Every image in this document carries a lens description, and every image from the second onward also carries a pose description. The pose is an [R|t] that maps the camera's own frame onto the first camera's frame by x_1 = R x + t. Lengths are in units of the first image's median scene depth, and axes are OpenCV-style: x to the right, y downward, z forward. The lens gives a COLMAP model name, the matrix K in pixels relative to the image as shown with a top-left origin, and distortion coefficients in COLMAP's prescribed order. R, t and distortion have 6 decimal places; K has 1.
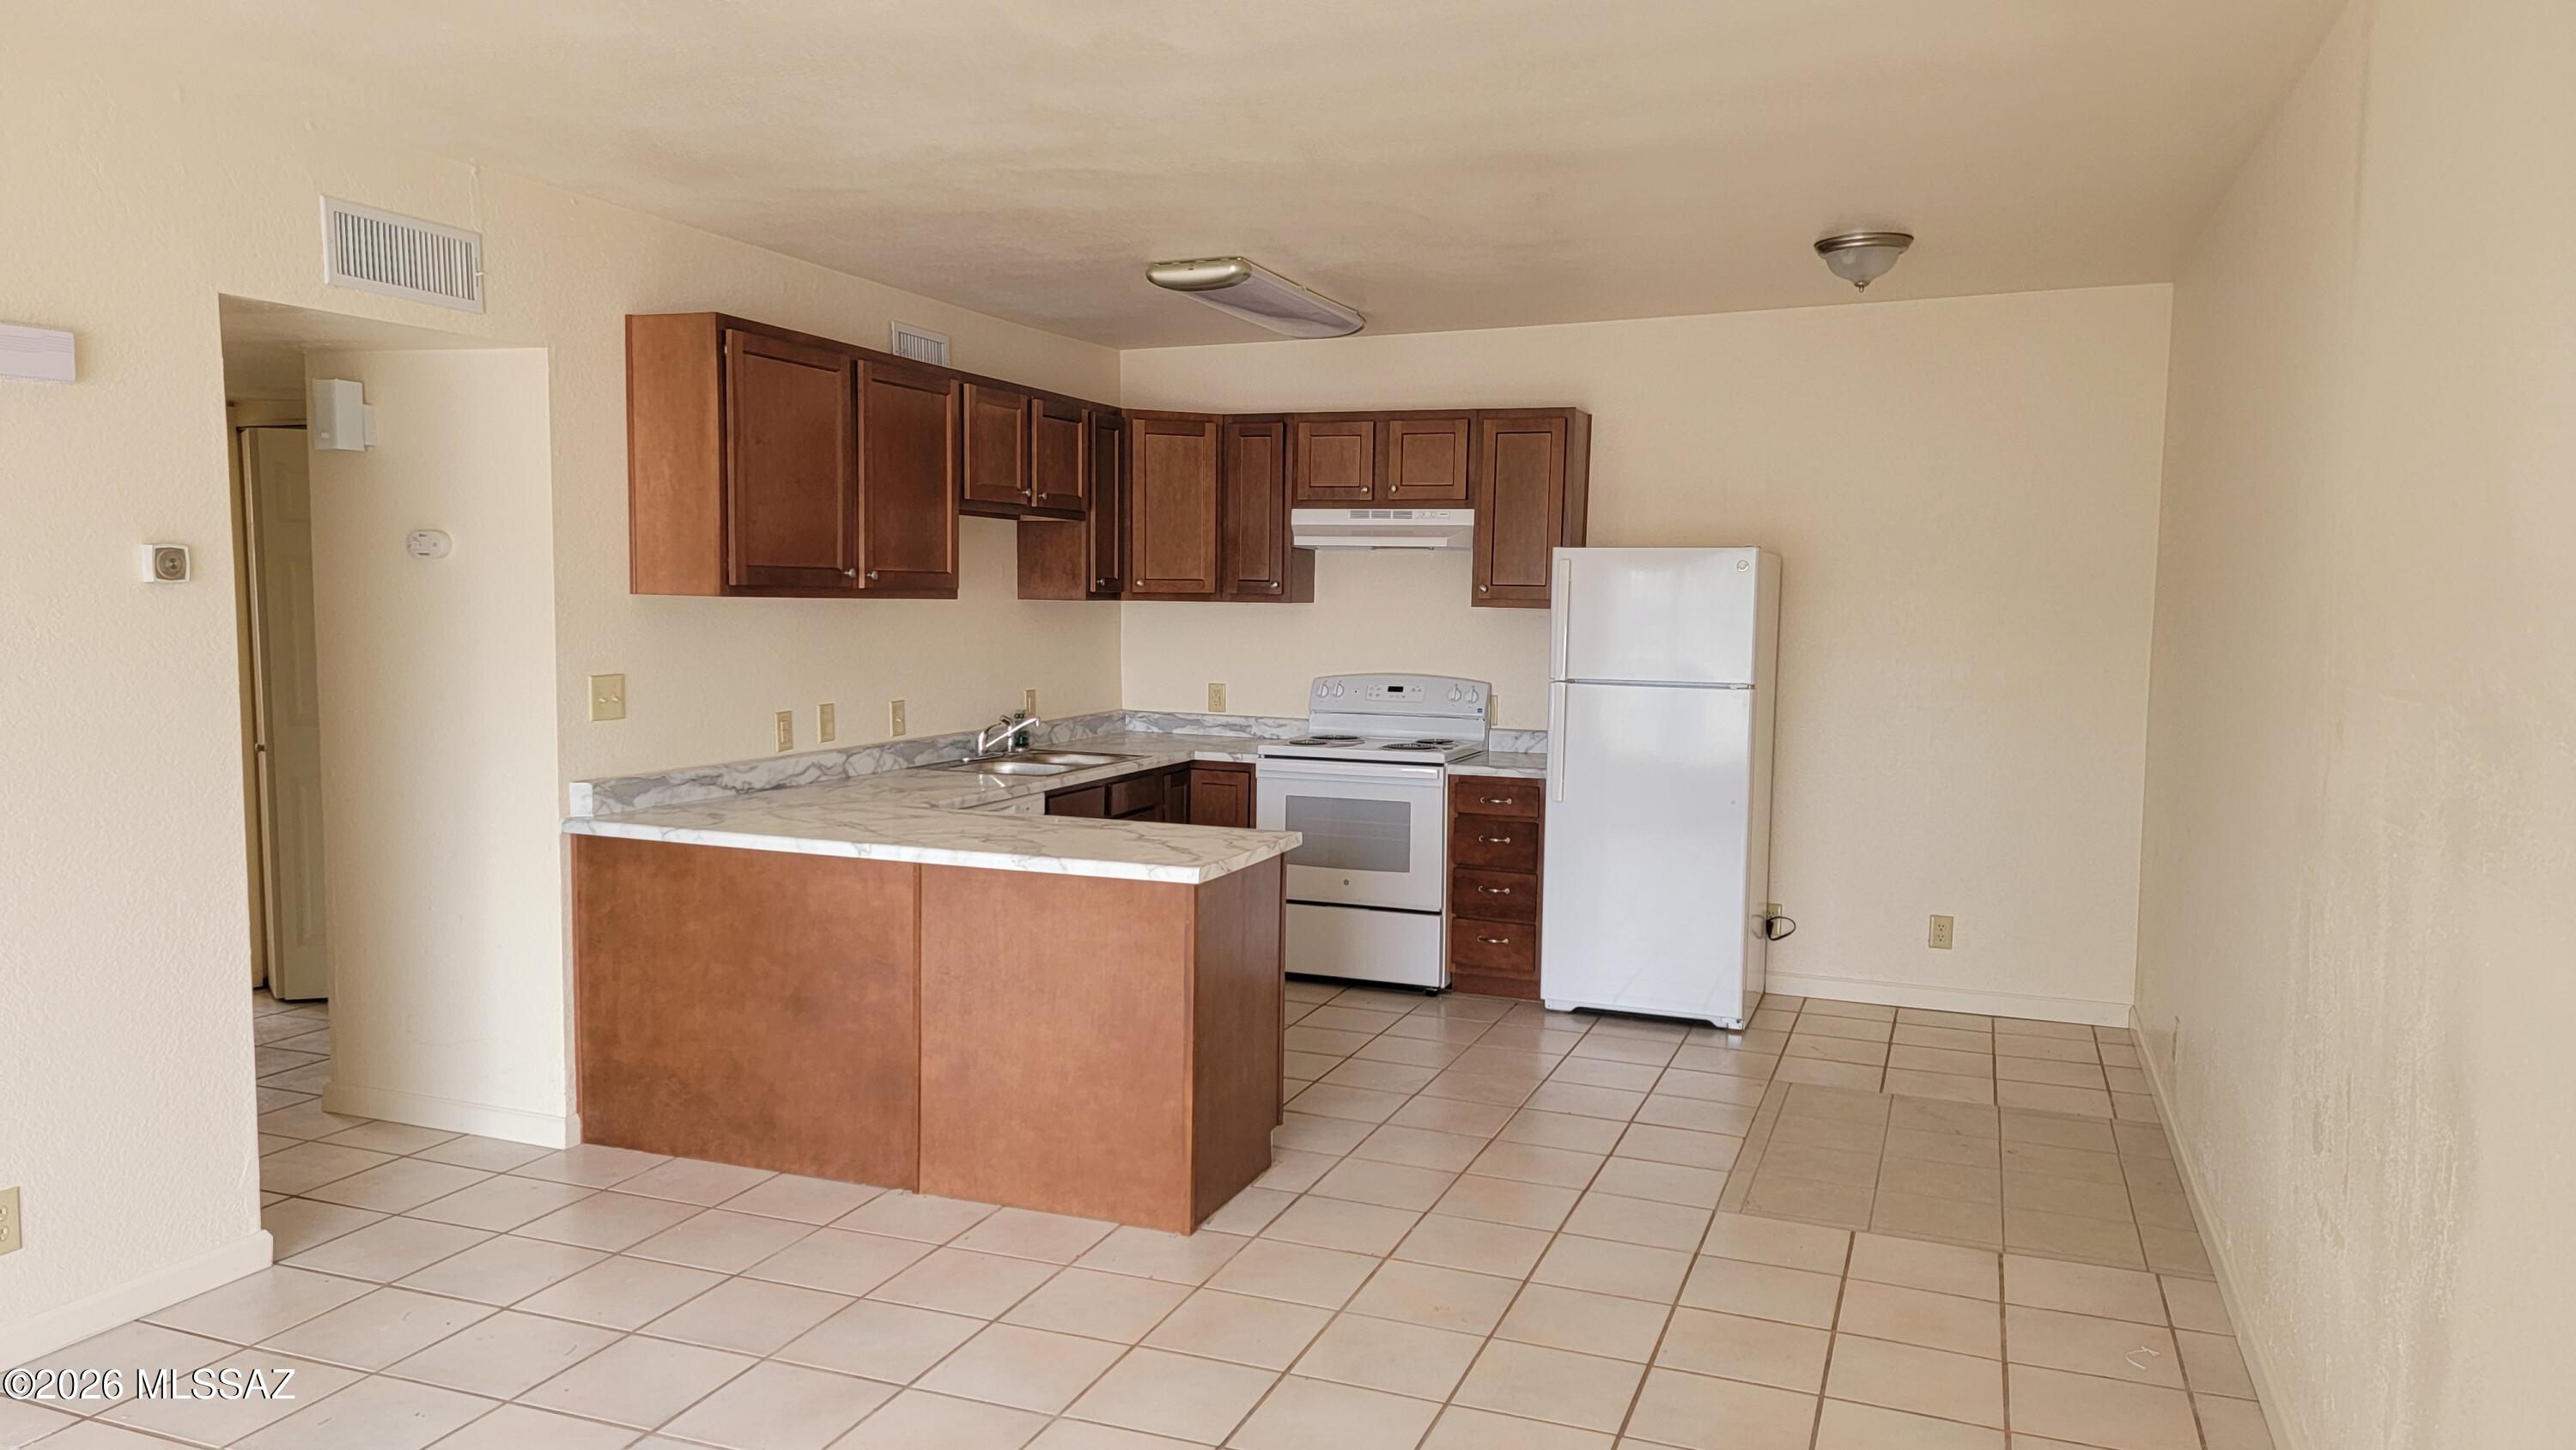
lens RADIAL K [[1788.5, 0, 1283.8], [0, 1788.5, 728.2], [0, 0, 1]] dist [-0.000798, -0.000044]
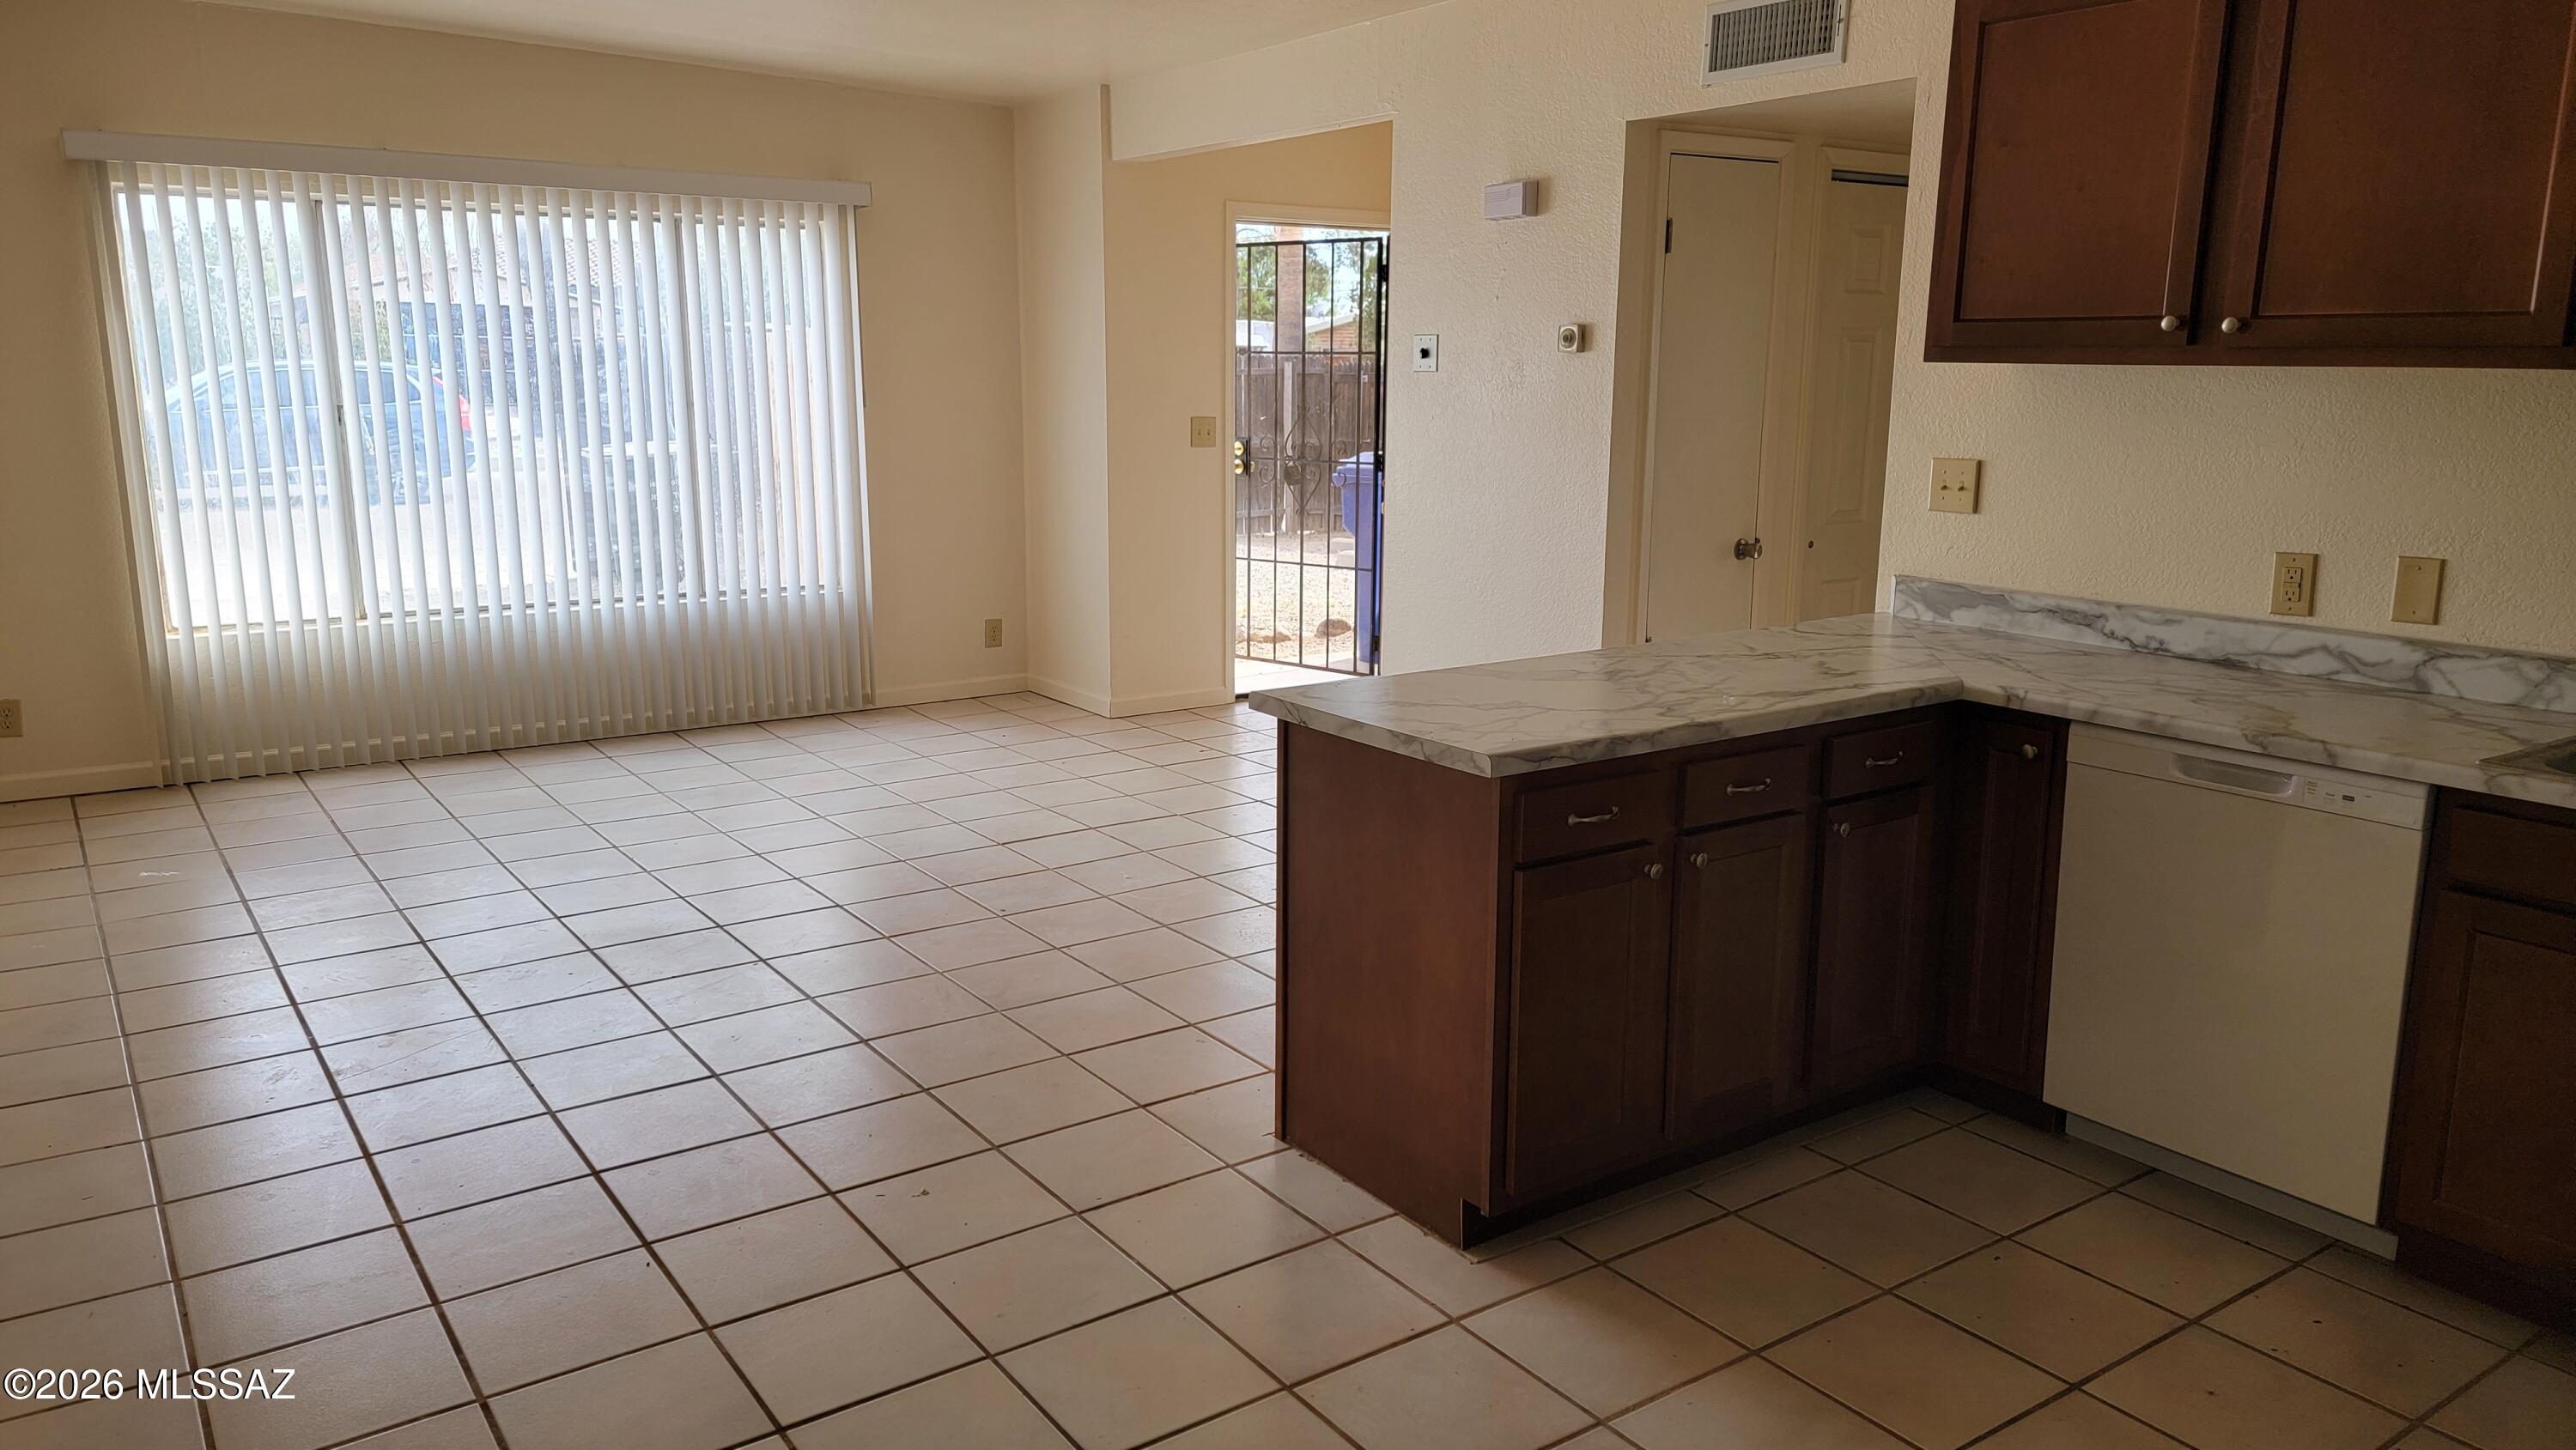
lens RADIAL K [[1788.5, 0, 1281.6], [0, 1788.5, 737.7], [0, 0, 1]] dist [-0.000798, -0.000044]
pose [[-0.546089, 0.151514, -0.823912, 0.466315], [-0.085418, 0.968312, 0.234684, -0.066979], [0.833361, 0.198535, -0.515842, 1.089363]]
